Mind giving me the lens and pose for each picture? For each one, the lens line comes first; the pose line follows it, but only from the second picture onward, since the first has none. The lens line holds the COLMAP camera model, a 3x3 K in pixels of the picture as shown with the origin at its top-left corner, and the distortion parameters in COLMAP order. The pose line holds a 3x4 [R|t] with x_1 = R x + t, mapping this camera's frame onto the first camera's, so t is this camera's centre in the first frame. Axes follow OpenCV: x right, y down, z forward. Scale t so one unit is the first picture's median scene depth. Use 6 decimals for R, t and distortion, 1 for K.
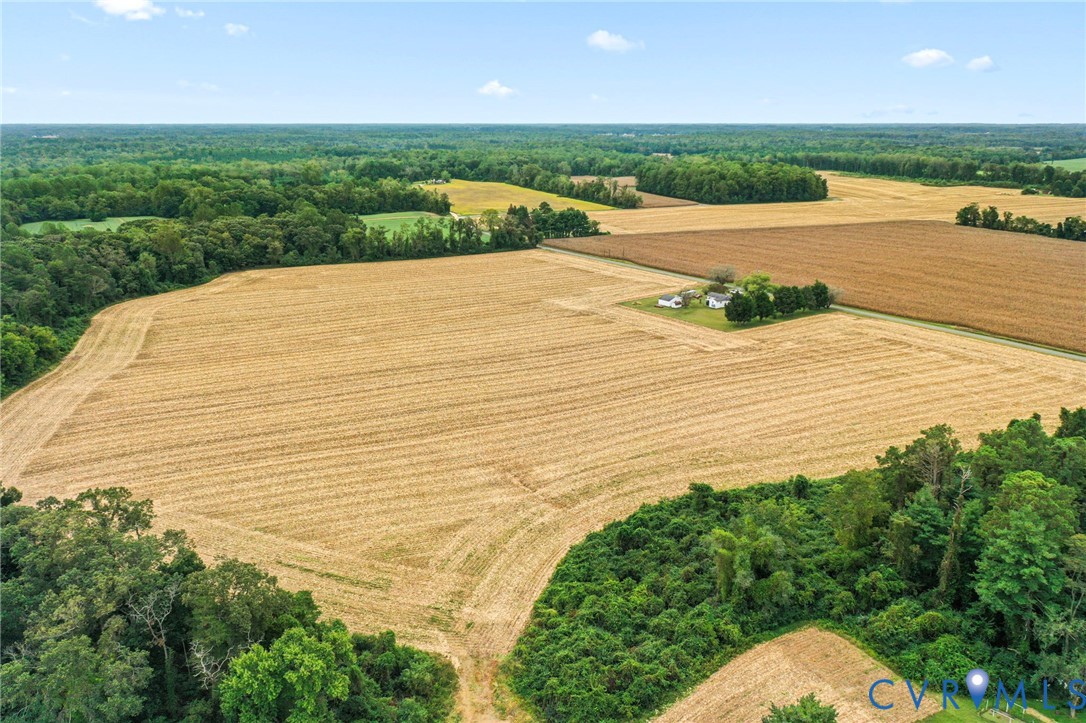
lens RADIAL K [[859.3, 0, 543.0], [0, 859.3, 361.5], [0, 0, 1]] dist [-0.000962, -0.001232]
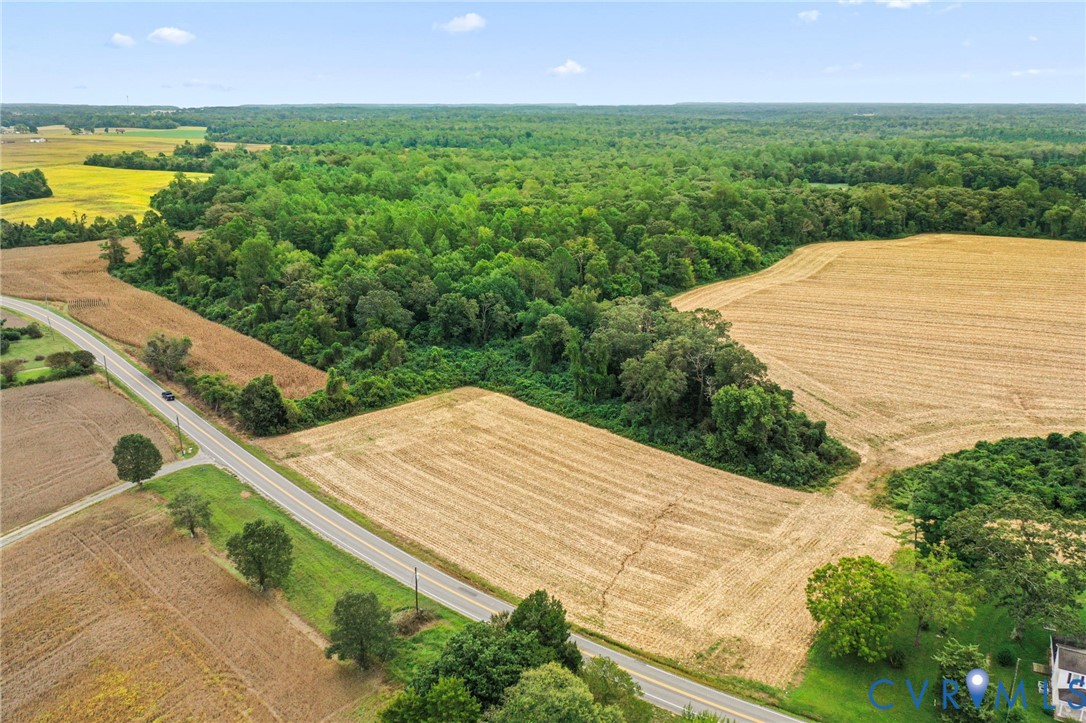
lens RADIAL K [[859.3, 0, 543.0], [0, 859.3, 361.5], [0, 0, 1]] dist [-0.000962, -0.001232]
pose [[0.649611, 0.219790, -0.727803, 0.173308], [-0.203515, 0.972636, 0.112077, 0.037497], [0.732521, 0.075312, 0.676566, -0.131144]]
